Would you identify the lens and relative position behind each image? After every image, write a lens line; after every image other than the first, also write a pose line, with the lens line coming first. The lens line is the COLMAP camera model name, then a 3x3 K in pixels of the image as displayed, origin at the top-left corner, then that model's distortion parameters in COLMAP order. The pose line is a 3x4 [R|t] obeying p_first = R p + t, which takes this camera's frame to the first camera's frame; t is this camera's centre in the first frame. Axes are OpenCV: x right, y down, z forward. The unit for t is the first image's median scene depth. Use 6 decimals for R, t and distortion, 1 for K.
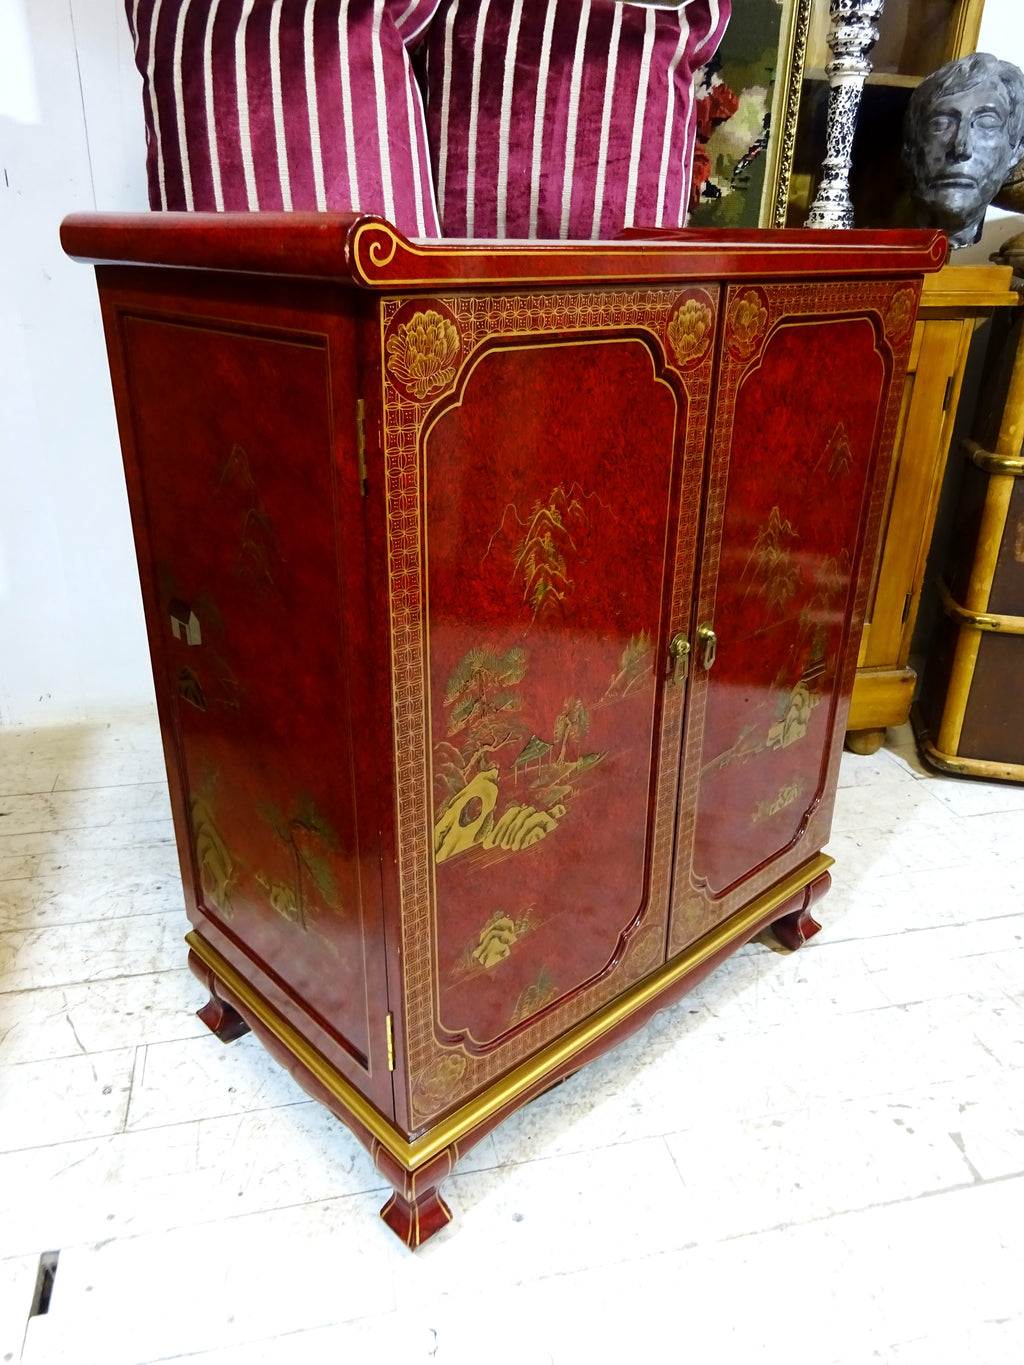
lens RADIAL K [[1005.7, 0, 516.5], [0, 1005.7, 684.4], [0, 0, 1]] dist [0.006888, -0.010401]
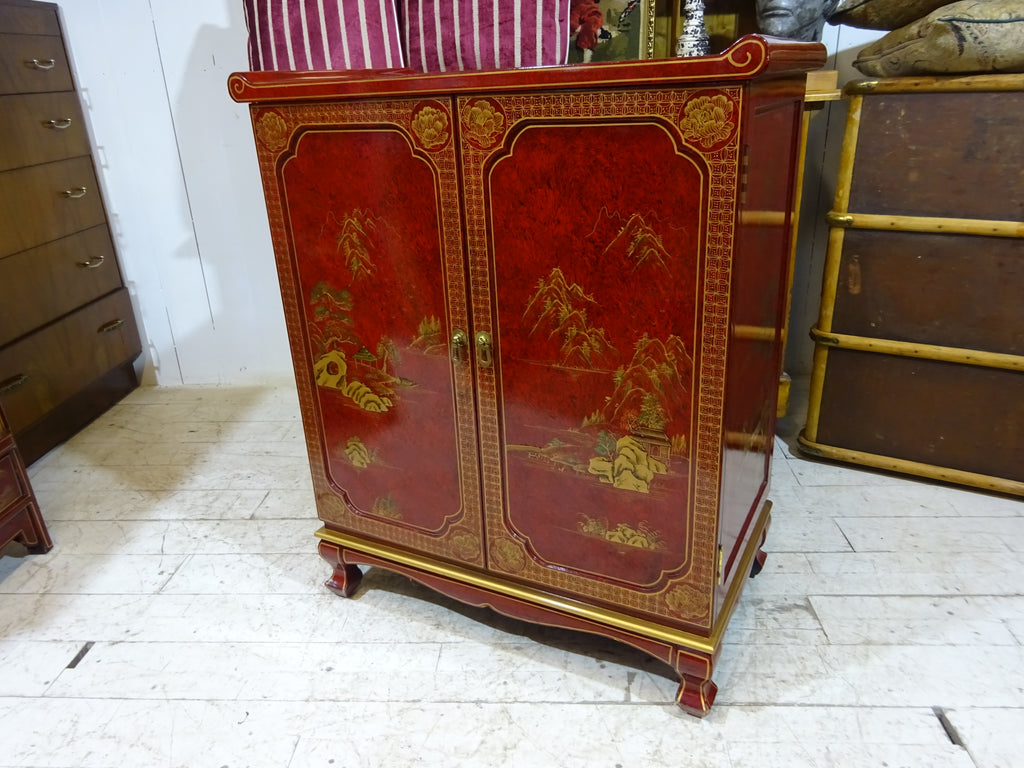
lens RADIAL K [[754.4, 0, 510.7], [0, 754.4, 387.8], [0, 0, 1]] dist [0.006888, -0.010401]
pose [[0.318344, 0.327474, -0.889617, 1.255826], [-0.338364, 0.915876, 0.216059, -0.248211], [0.885532, 0.232234, 0.402369, 0.660205]]
